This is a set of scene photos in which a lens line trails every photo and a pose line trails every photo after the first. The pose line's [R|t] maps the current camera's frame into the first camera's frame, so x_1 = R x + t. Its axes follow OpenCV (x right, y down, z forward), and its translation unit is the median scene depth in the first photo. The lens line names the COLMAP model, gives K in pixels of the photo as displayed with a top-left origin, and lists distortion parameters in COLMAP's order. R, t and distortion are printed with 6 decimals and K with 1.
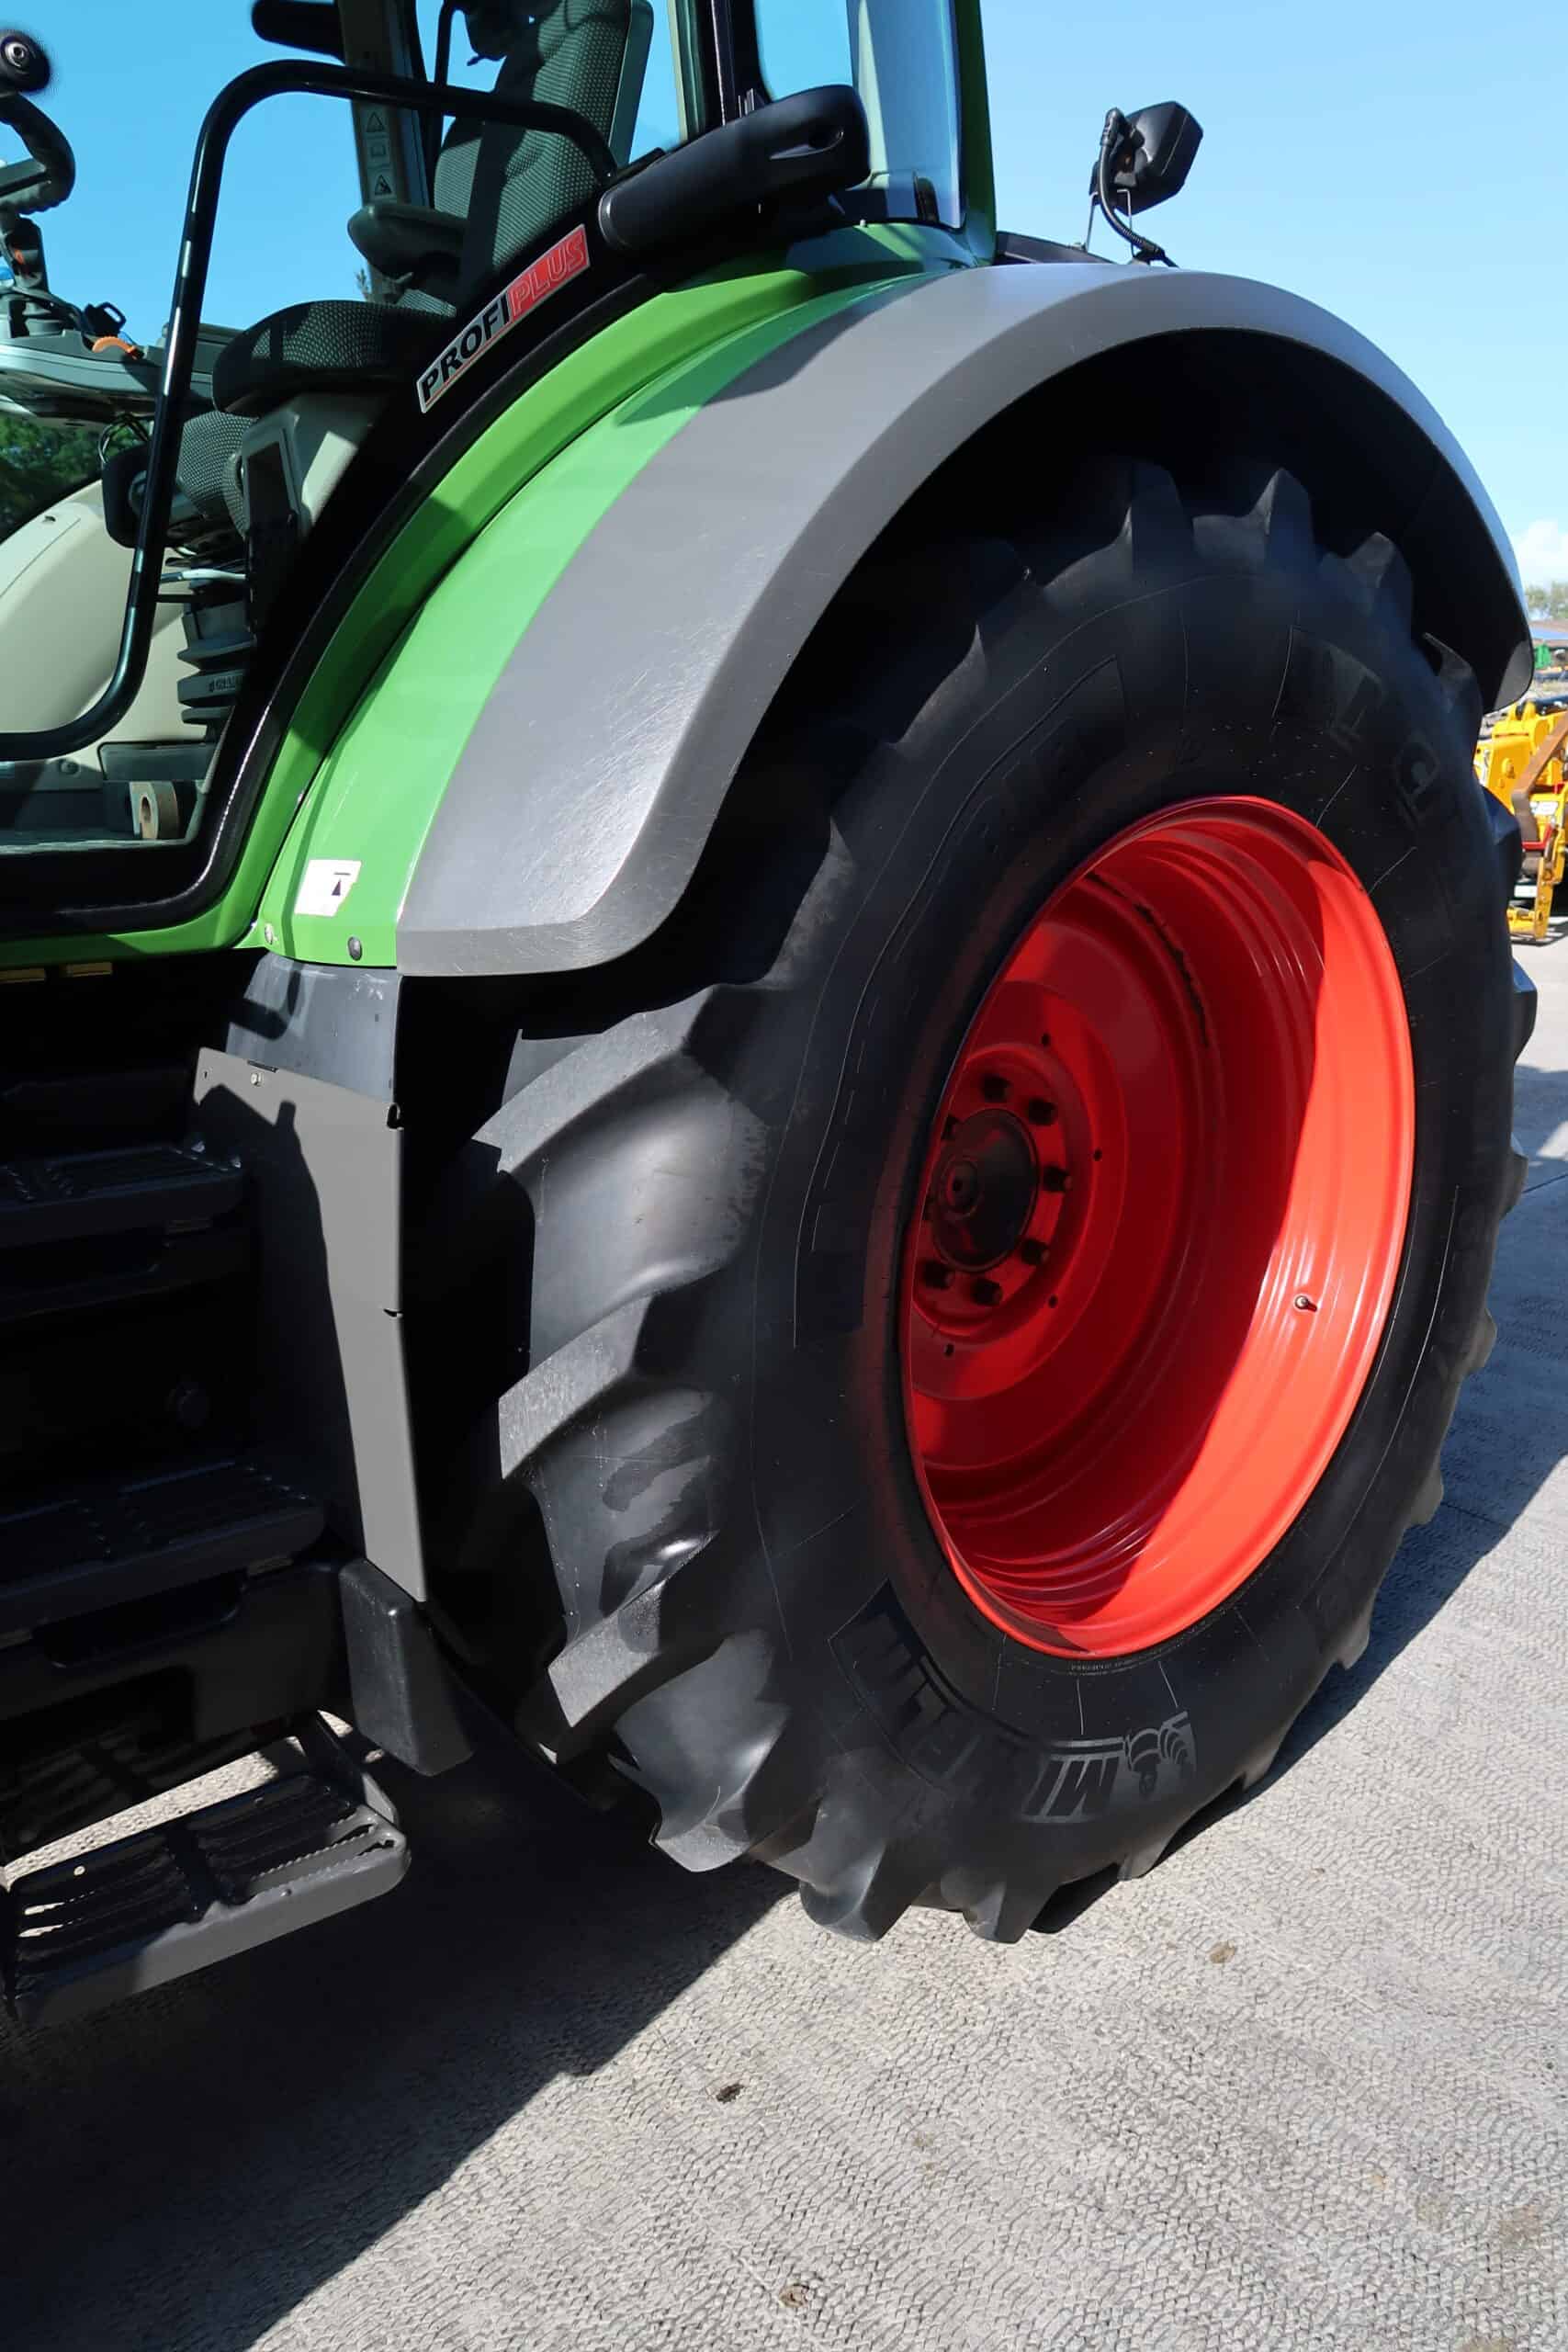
lens RADIAL K [[1674.5, 0, 757.1], [0, 1674.5, 1192.8], [0, 0, 1]] dist [0.006094, 0.005497]
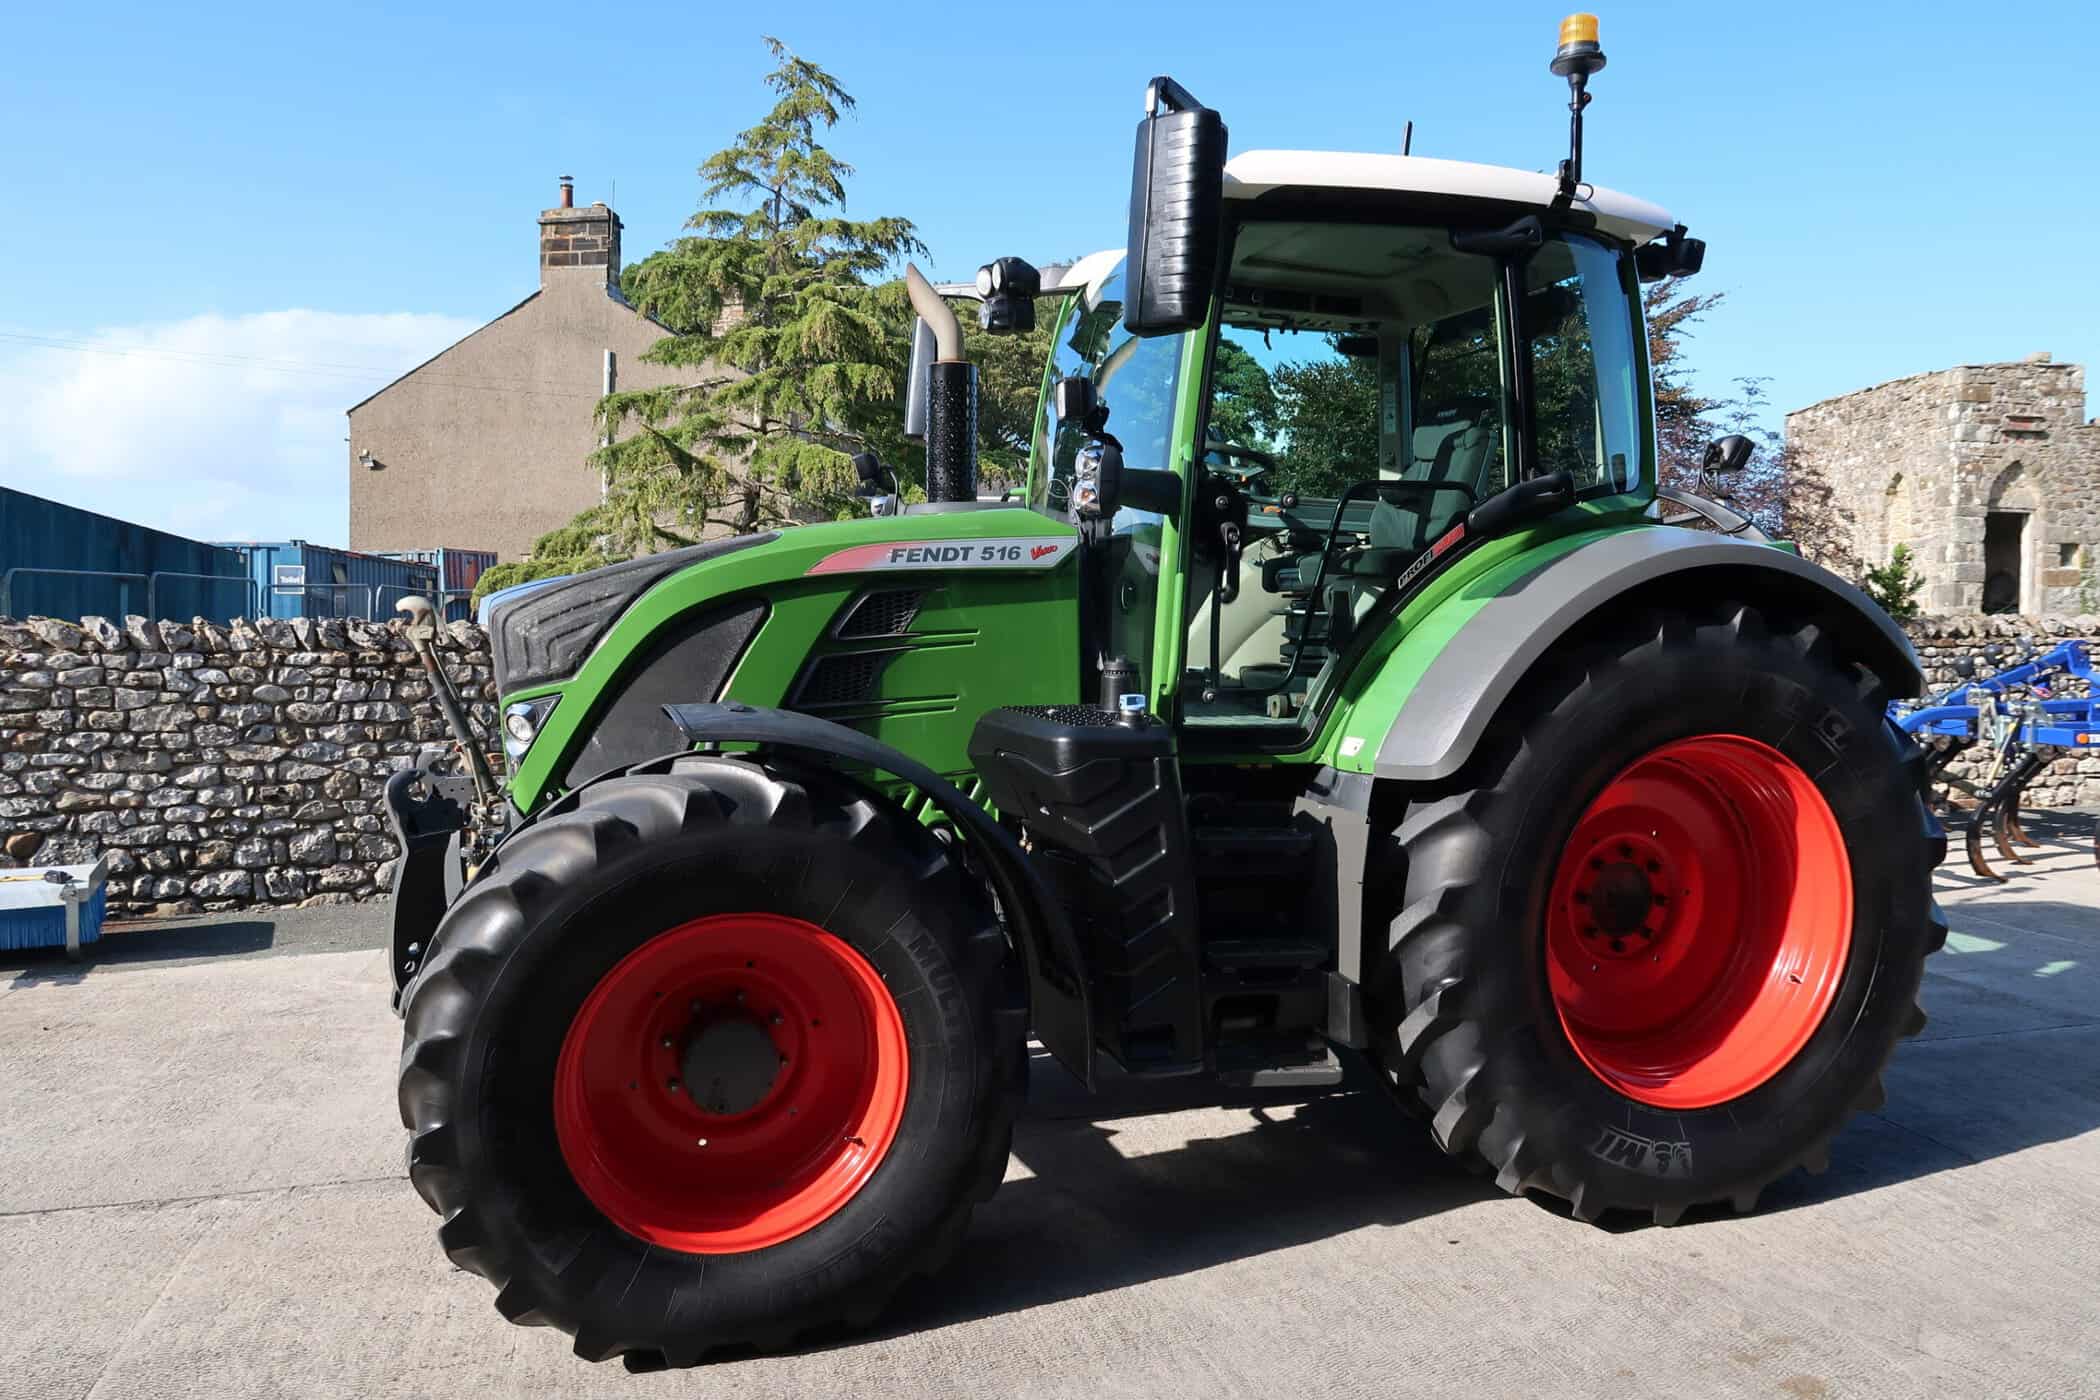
lens RADIAL K [[1584.1, 0, 1038.4], [0, 1584.1, 709.2], [0, 0, 1]] dist [-0.029631, 0.010141]
pose [[0.923238, 0.070892, -0.377632, 0.275668], [-0.136848, 0.979050, -0.150774, 0.242450], [0.359032, 0.190879, 0.913598, -1.703068]]
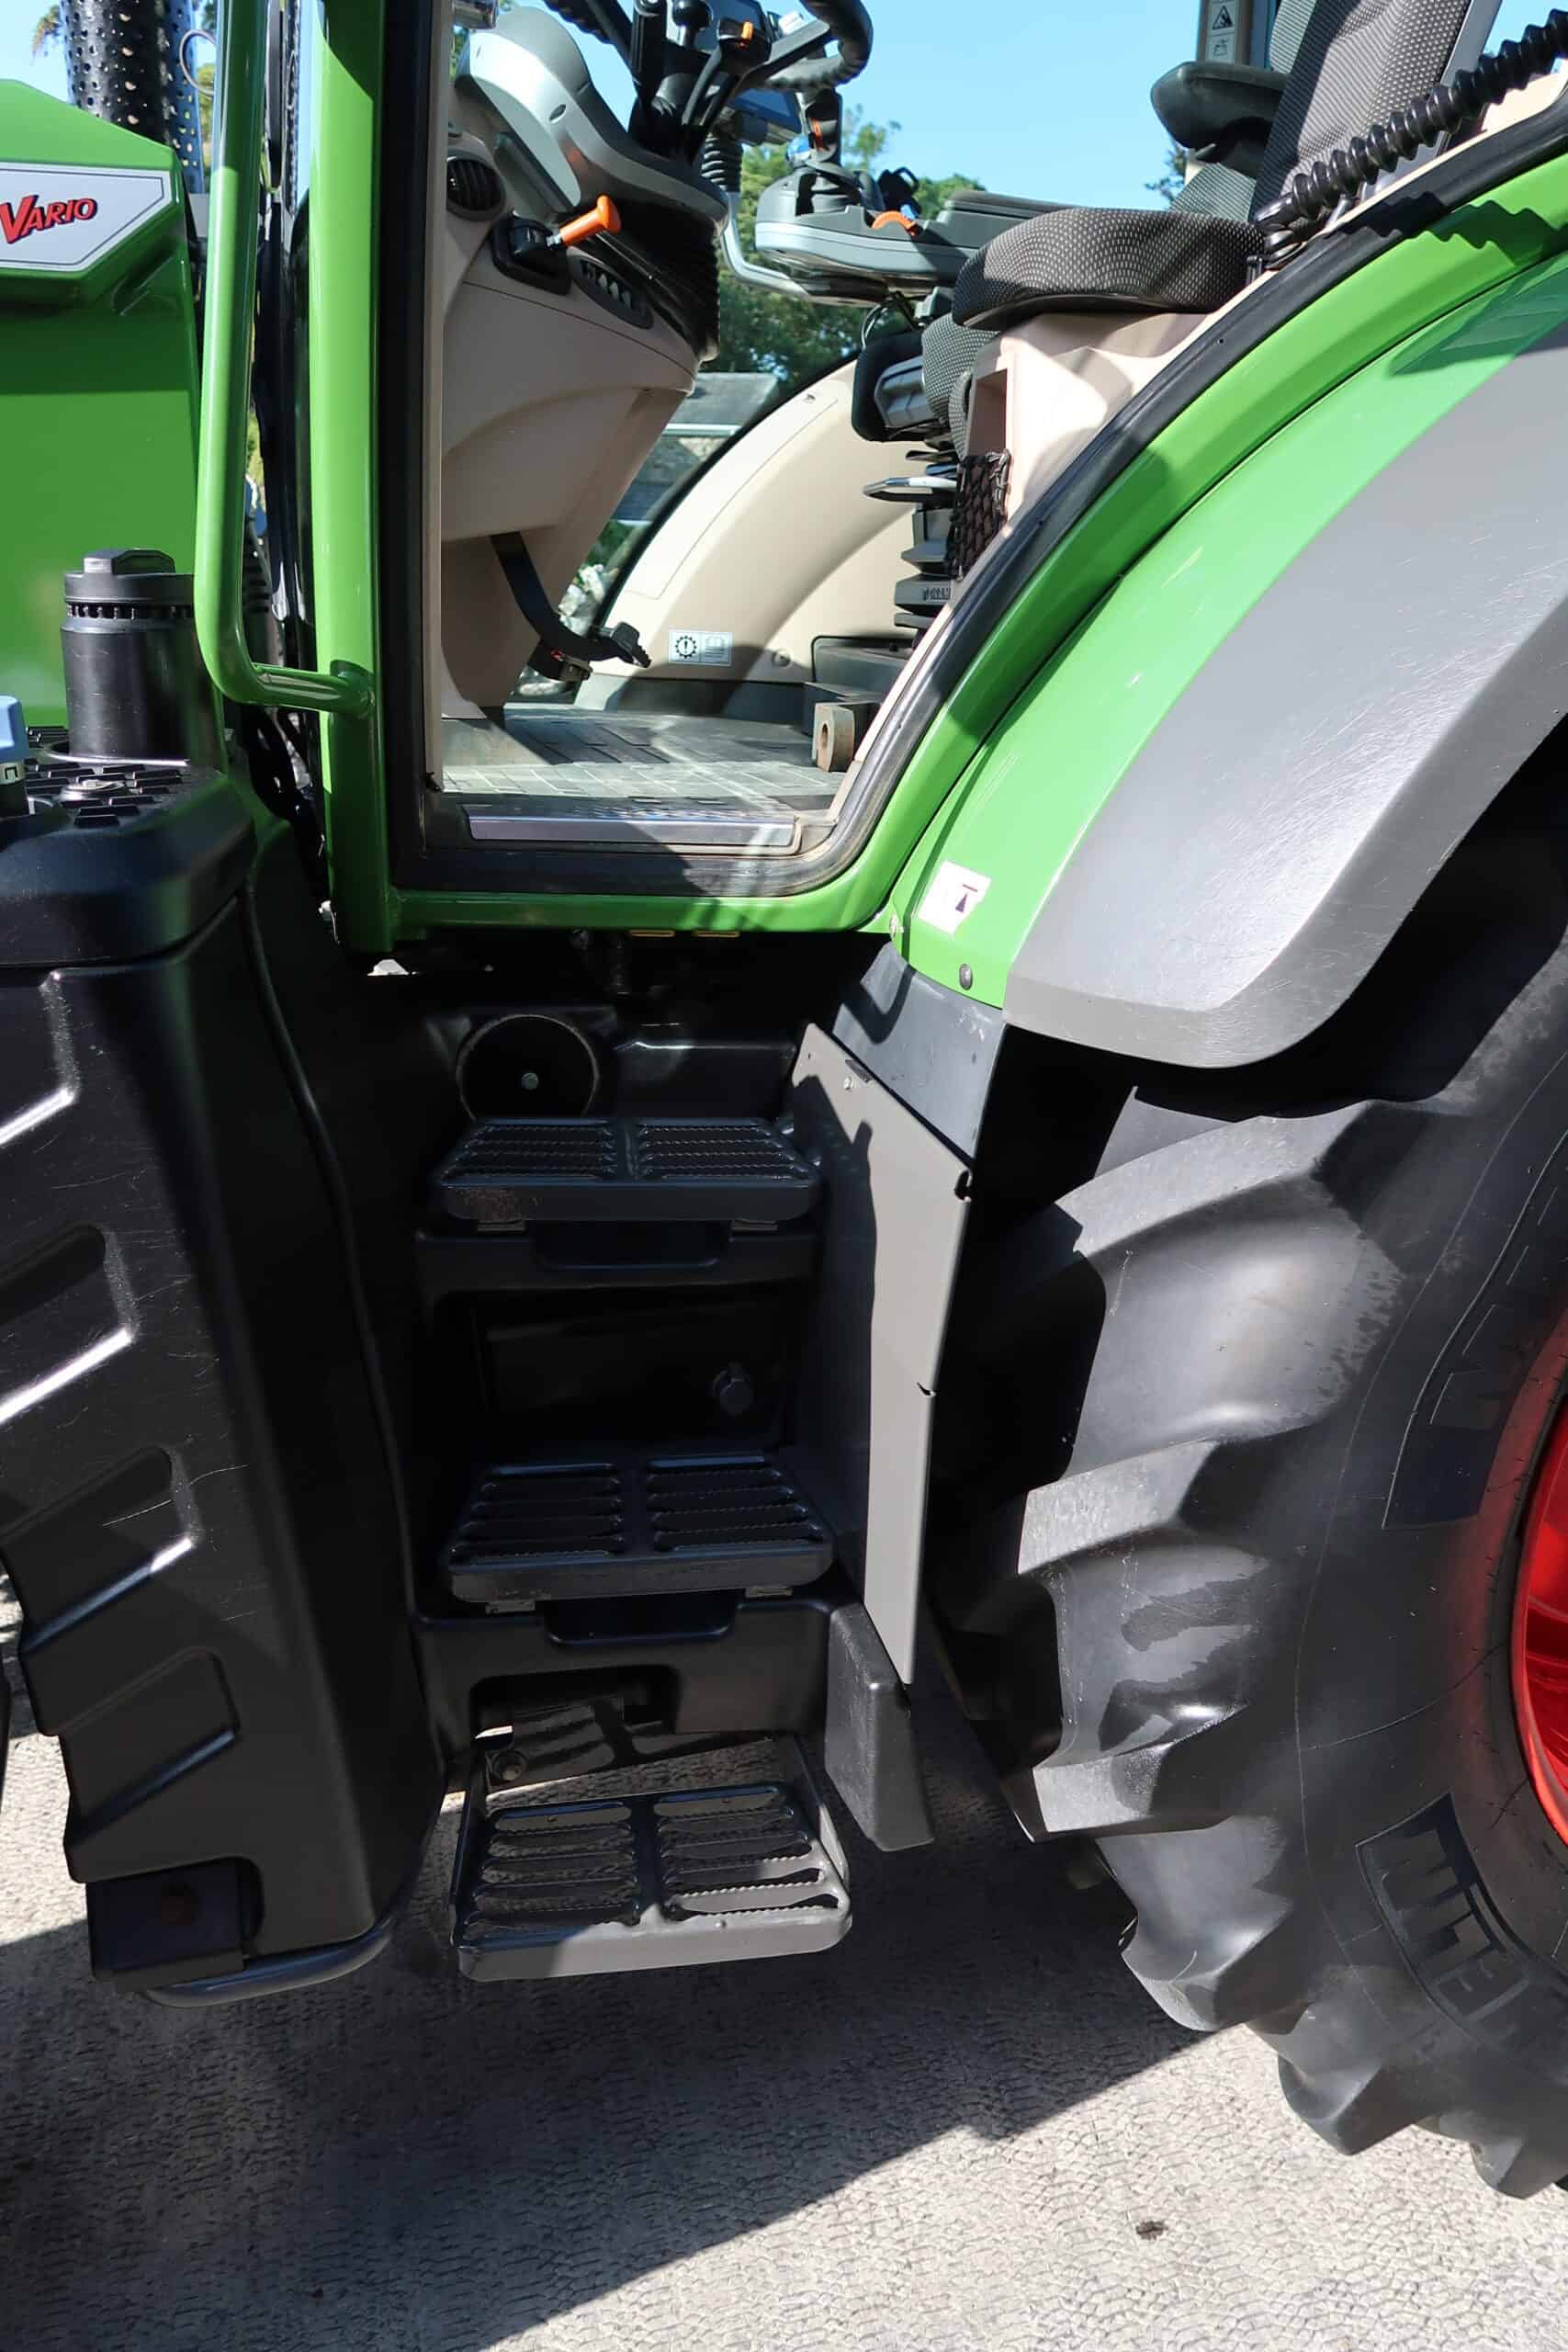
lens RADIAL K [[1661.8, 0, 784.0], [0, 1661.8, 1176.0], [0, 0, 1]] dist [-0.003403, 0.004208]
pose [[0.910547, 0.203518, -0.359840, 0.011923], [-0.170620, 0.977841, 0.121306, -0.120495], [0.376555, -0.049059, 0.925094, 0.122717]]
